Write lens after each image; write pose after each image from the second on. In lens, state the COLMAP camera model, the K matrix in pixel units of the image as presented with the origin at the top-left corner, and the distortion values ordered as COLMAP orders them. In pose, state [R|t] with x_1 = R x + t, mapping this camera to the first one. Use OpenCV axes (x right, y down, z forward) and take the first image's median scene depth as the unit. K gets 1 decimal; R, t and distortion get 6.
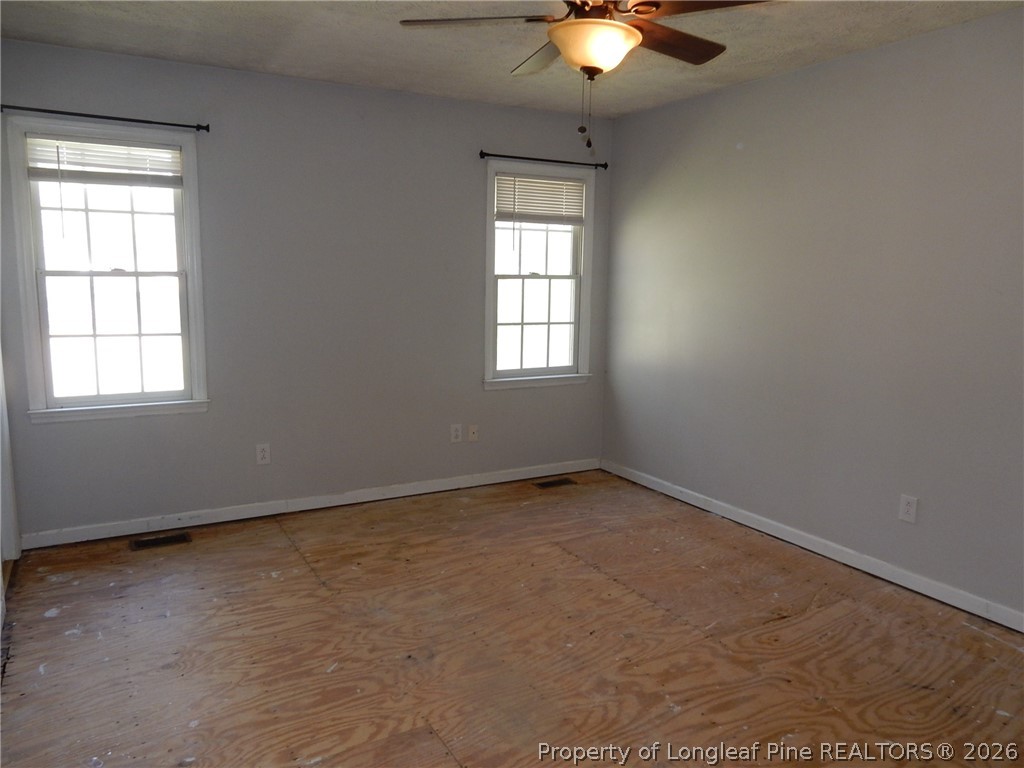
lens RADIAL K [[755.3, 0, 512.4], [0, 755.3, 388.4], [0, 0, 1]] dist [0.001772, -0.001935]
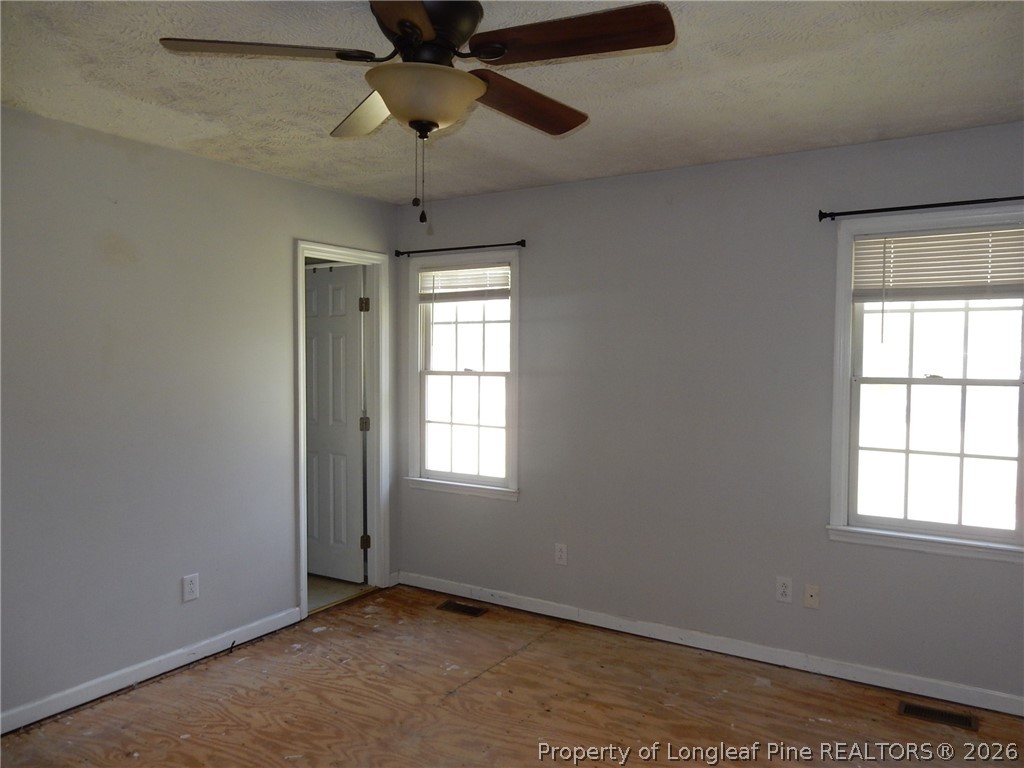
lens RADIAL K [[753.1, 0, 488.3], [0, 753.1, 385.1], [0, 0, 1]] dist [-0.003930, -0.002496]
pose [[0.467025, 0.026442, -0.883848, 0.534103], [-0.128583, 0.990959, -0.038296, -0.089765], [0.874845, 0.131533, 0.466203, 0.462239]]
